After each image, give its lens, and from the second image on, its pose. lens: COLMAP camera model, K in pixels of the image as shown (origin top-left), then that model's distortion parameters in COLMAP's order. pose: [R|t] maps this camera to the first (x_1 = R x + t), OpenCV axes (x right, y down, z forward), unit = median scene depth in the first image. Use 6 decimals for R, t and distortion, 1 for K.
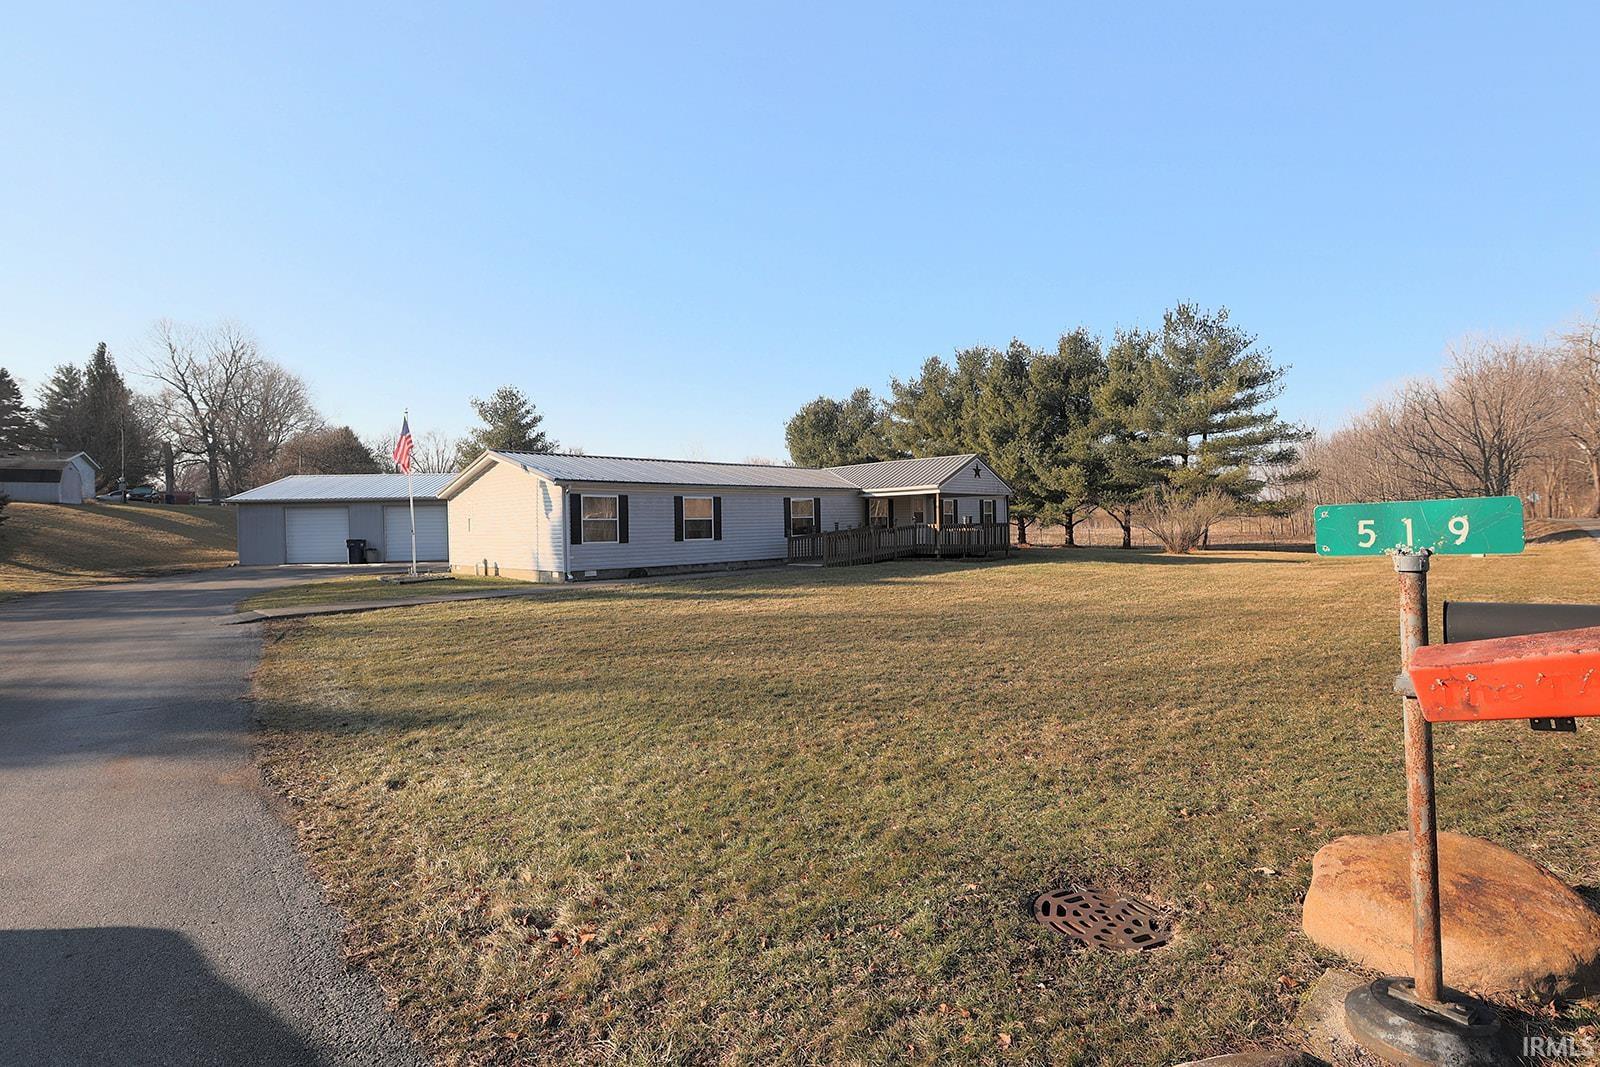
lens RADIAL K [[764.6, 0, 802.3], [0, 764.6, 530.5], [0, 0, 1]] dist [0.005174, -0.000103]
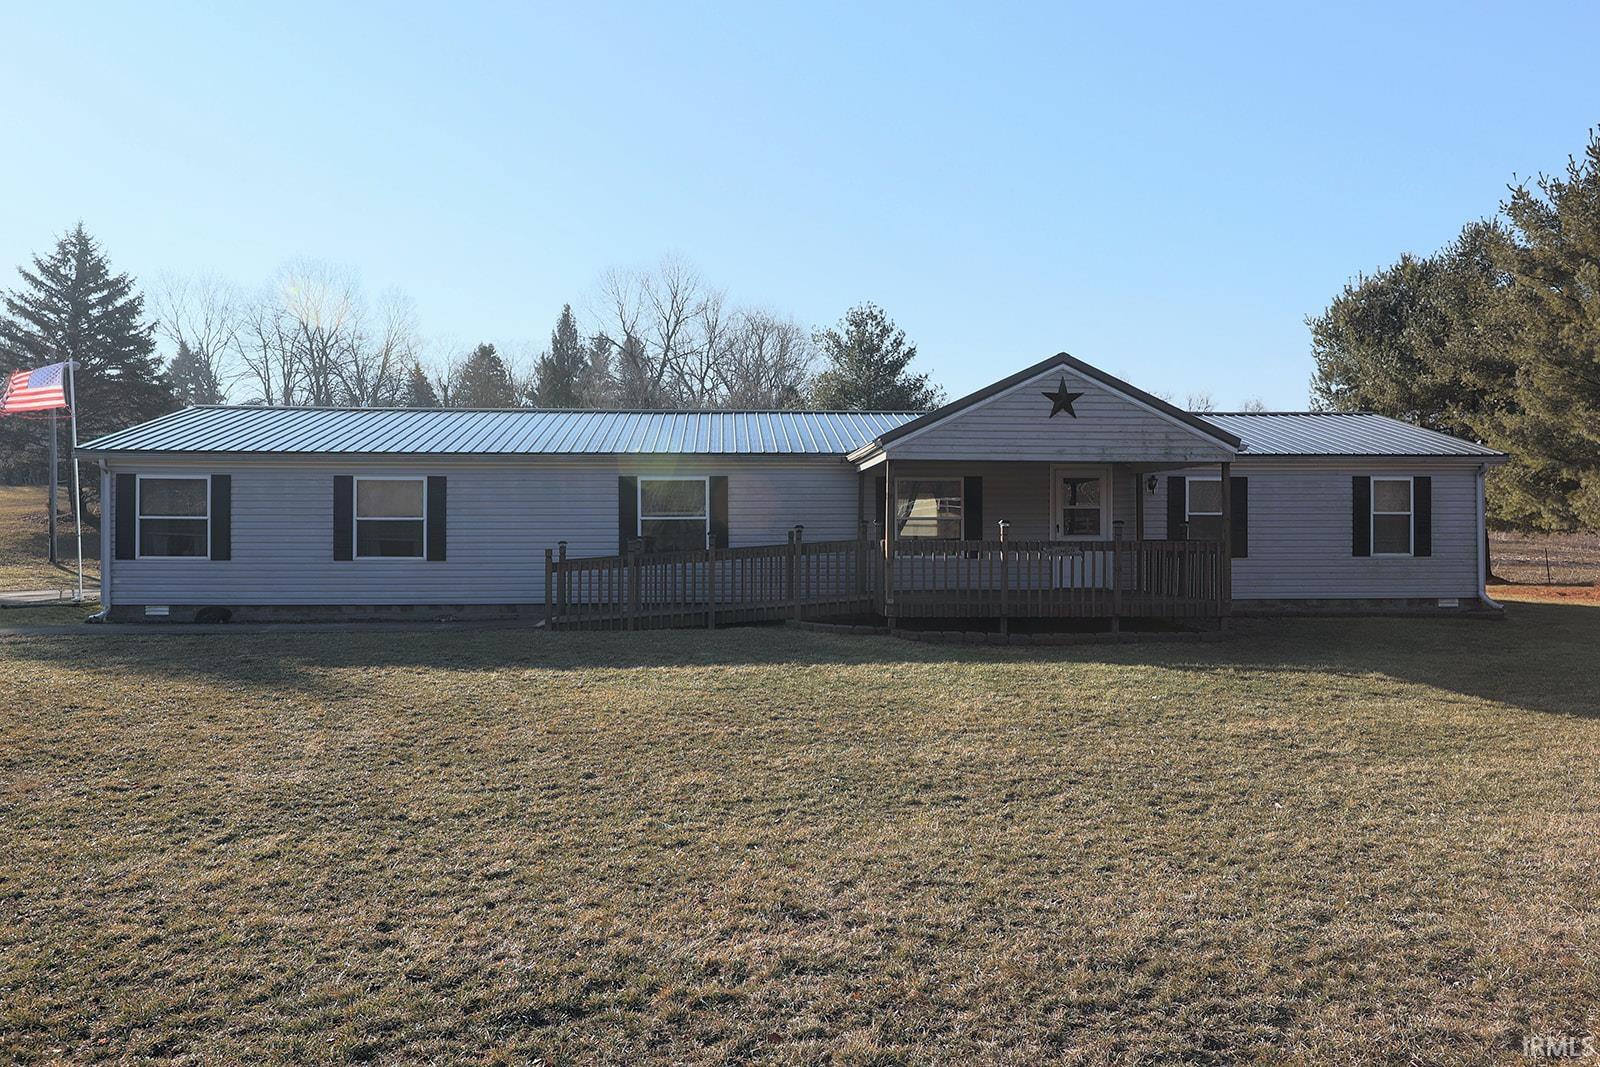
lens RADIAL K [[1208.4, 0, 800.9], [0, 1208.4, 533.7], [0, 0, 1]] dist [-0.006244, -0.006588]
pose [[0.752106, 0.020374, -0.658727, 0.356115], [-0.020028, 0.999767, 0.008055, -0.010054], [0.658738, 0.007135, 0.752339, 0.328453]]
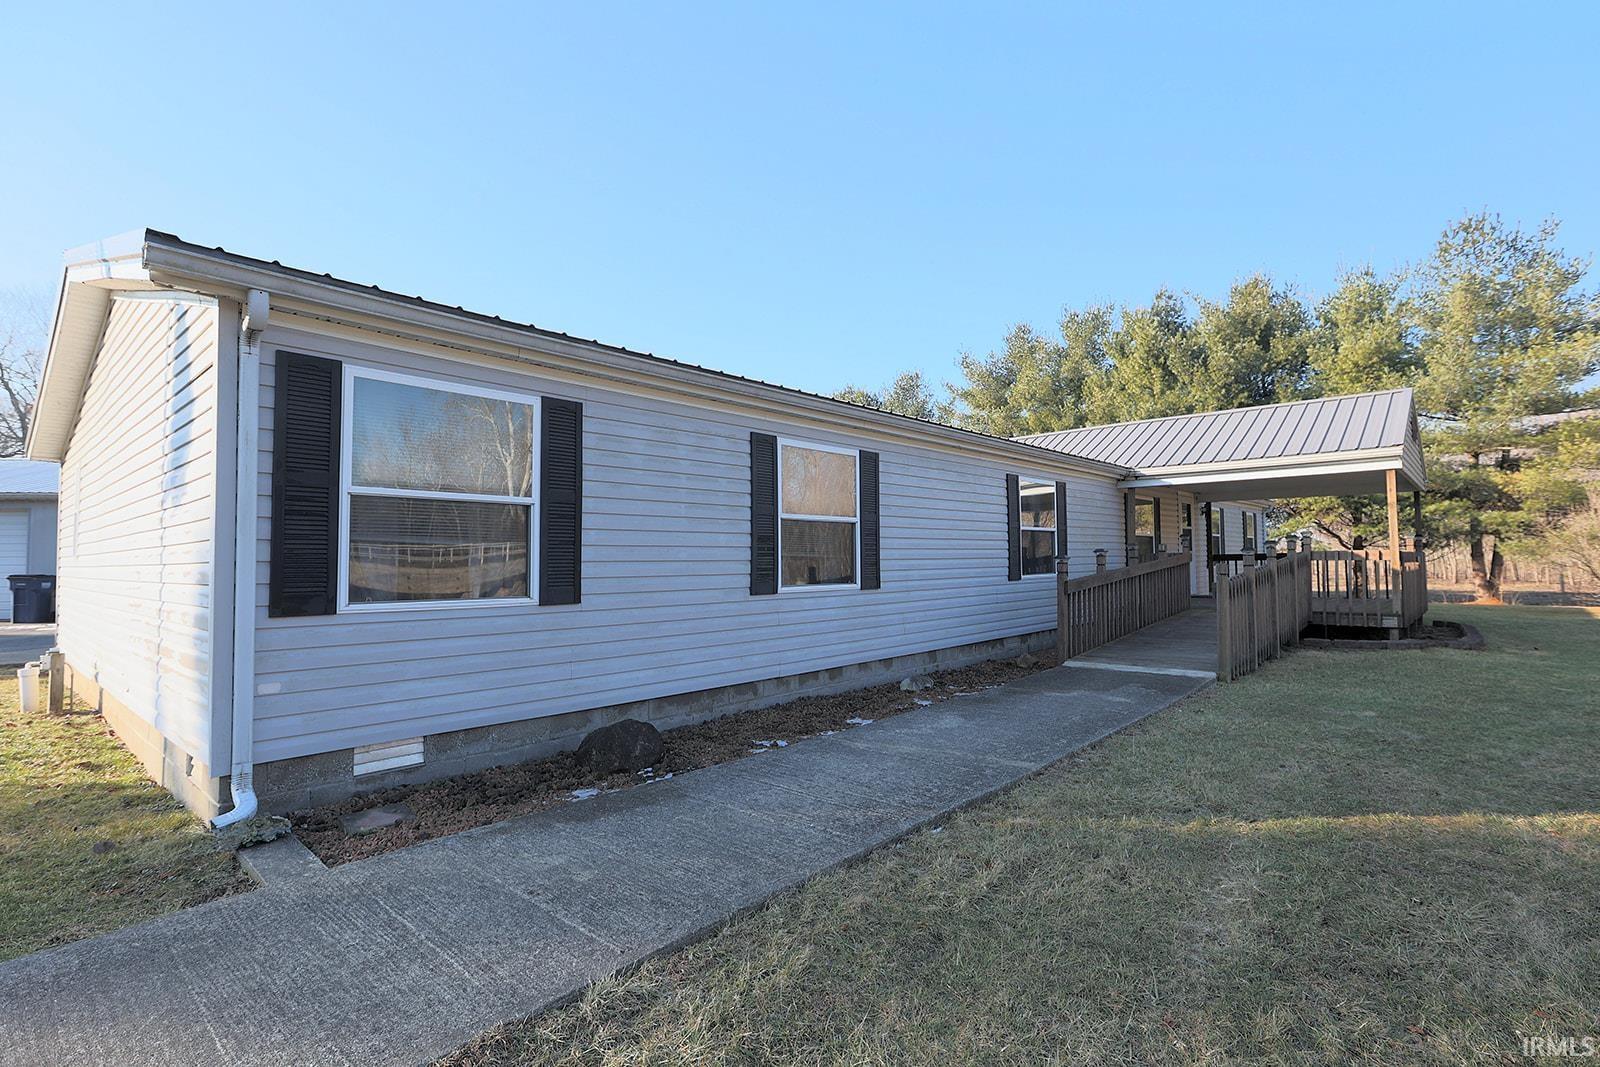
lens RADIAL K [[764.6, 0, 800.4], [0, 764.6, 531.8], [0, 0, 1]] dist [0.005174, -0.000103]
pose [[0.998527, 0.011973, 0.052912, -0.092384], [-0.009477, 0.998842, -0.047176, 0.002325], [-0.053416, 0.046605, 0.997484, 0.407949]]
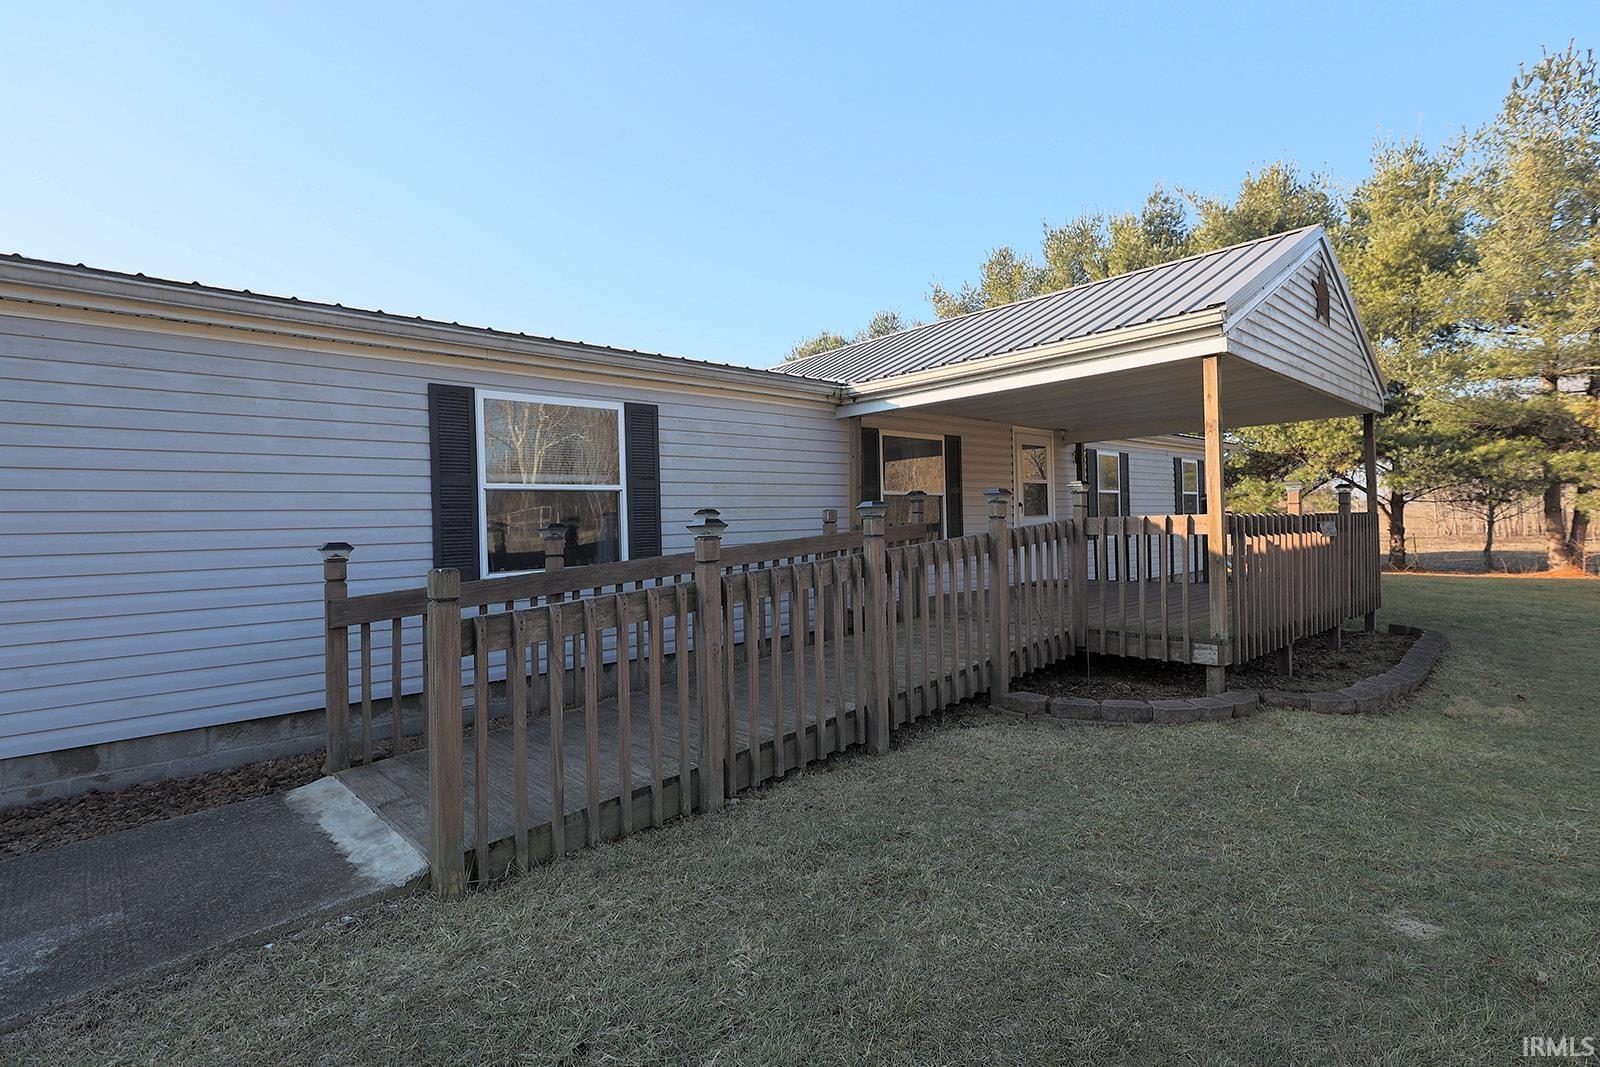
lens RADIAL K [[764.6, 0, 818.5], [0, 764.6, 528.1], [0, 0, 1]] dist [0.005174, -0.000103]
pose [[0.999709, -0.006269, -0.023300, 0.051614], [0.006121, 0.999961, -0.006415, -0.002591], [0.023339, 0.006271, 0.999708, 0.518648]]
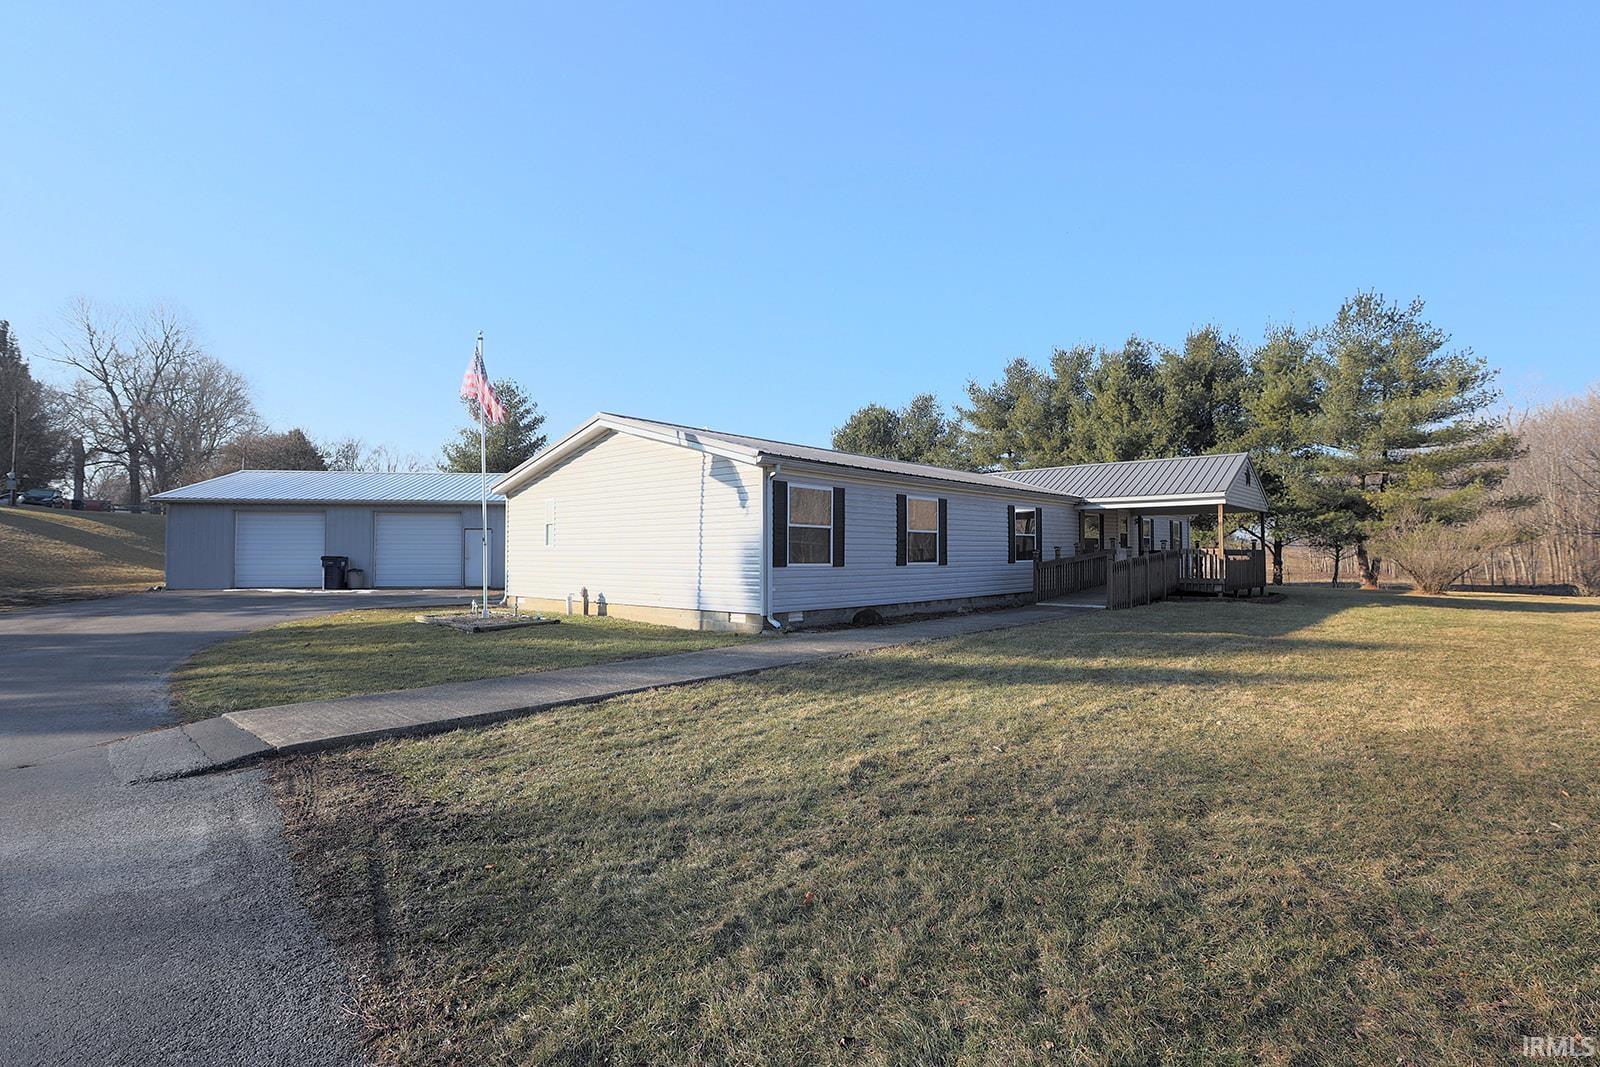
lens RADIAL K [[764.6, 0, 803.6], [0, 764.6, 540.4], [0, 0, 1]] dist [0.005174, -0.000103]
pose [[0.997835, 0.020752, 0.062408, -0.159612], [-0.019148, 0.999474, -0.026190, 0.006308], [-0.062919, 0.024938, 0.997707, 0.212393]]
